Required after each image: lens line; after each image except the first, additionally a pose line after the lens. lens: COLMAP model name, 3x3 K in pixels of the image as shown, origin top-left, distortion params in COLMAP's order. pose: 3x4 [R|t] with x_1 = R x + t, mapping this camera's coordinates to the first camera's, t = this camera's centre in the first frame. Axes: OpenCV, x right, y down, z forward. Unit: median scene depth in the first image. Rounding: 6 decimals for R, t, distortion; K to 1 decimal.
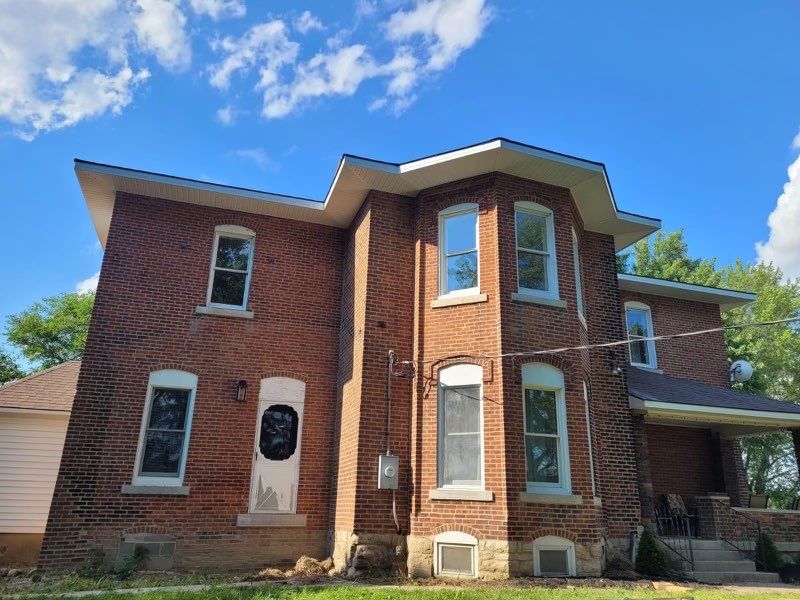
lens RADIAL K [[609.2, 0, 412.3], [0, 609.2, 296.6], [0, 0, 1]] dist [0.053490, -0.046729]
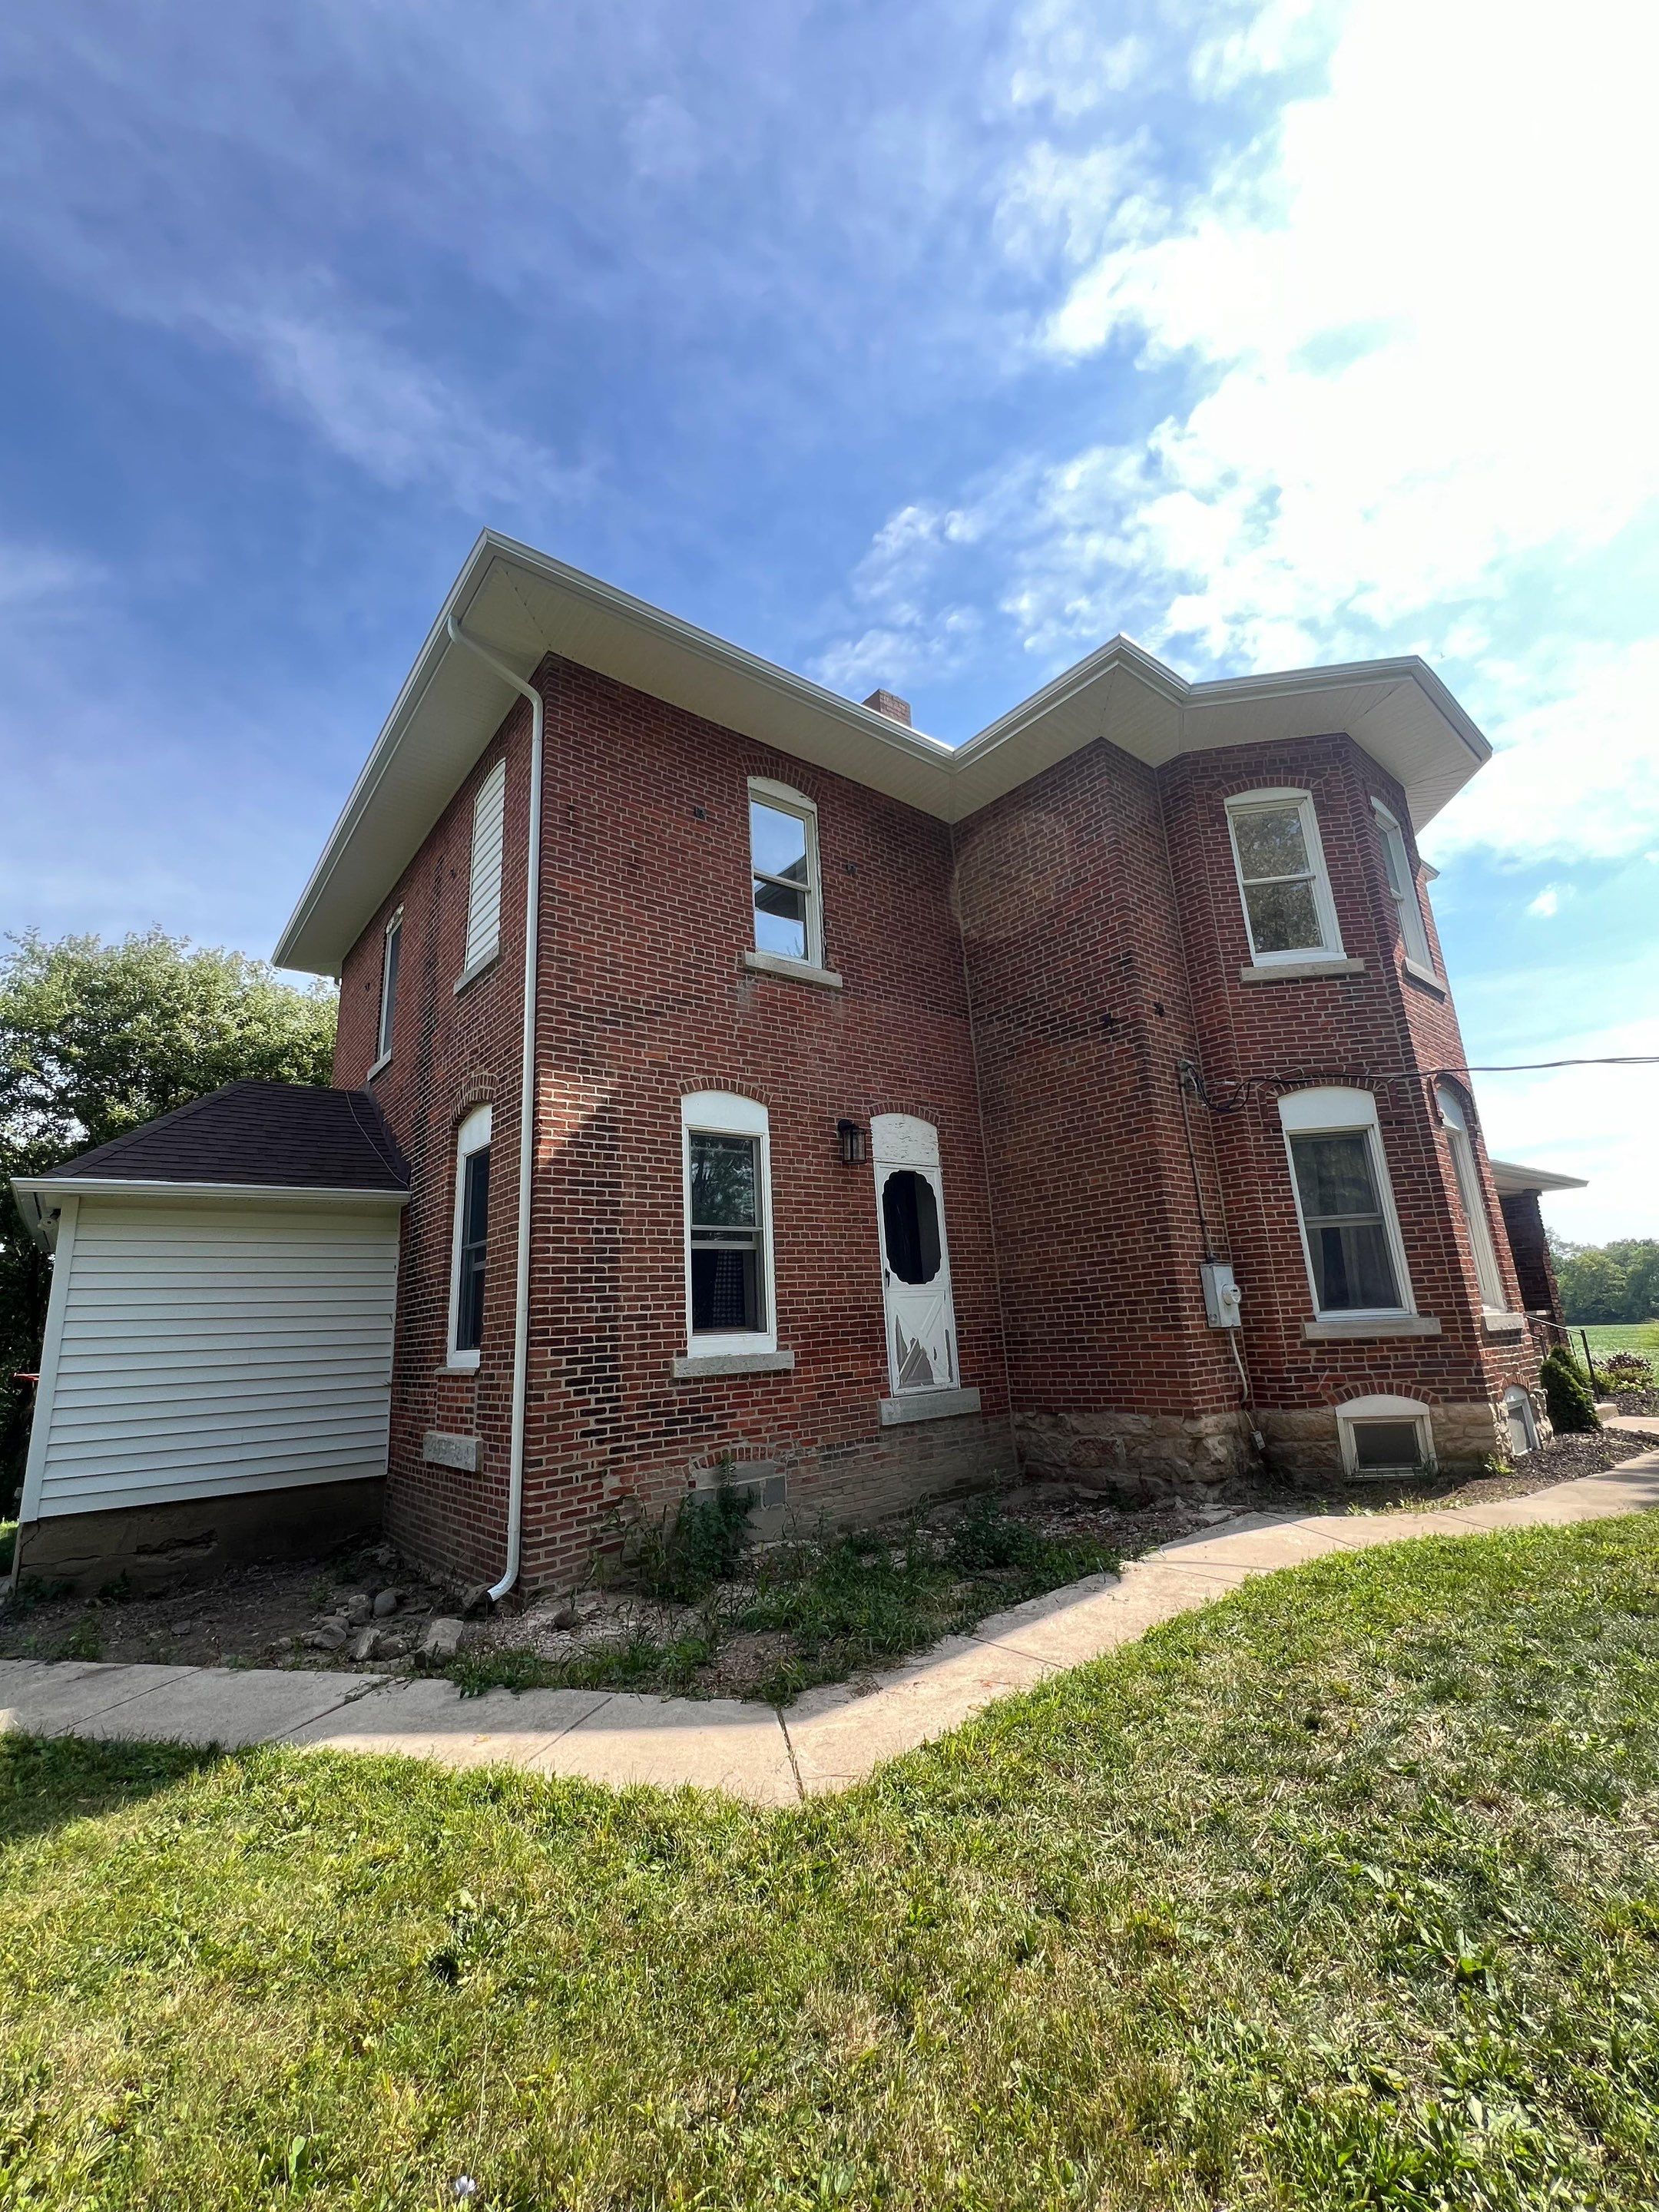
lens RADIAL K [[921.1, 0, 837.3], [0, 921.1, 1104.8], [0, 0, 1]] dist [-0.003338, -0.000393]
pose [[0.936631, 0.013468, 0.350060, -0.555917], [-0.044131, 0.995836, 0.079764, 0.074897], [-0.347528, -0.090158, 0.933325, 0.373306]]
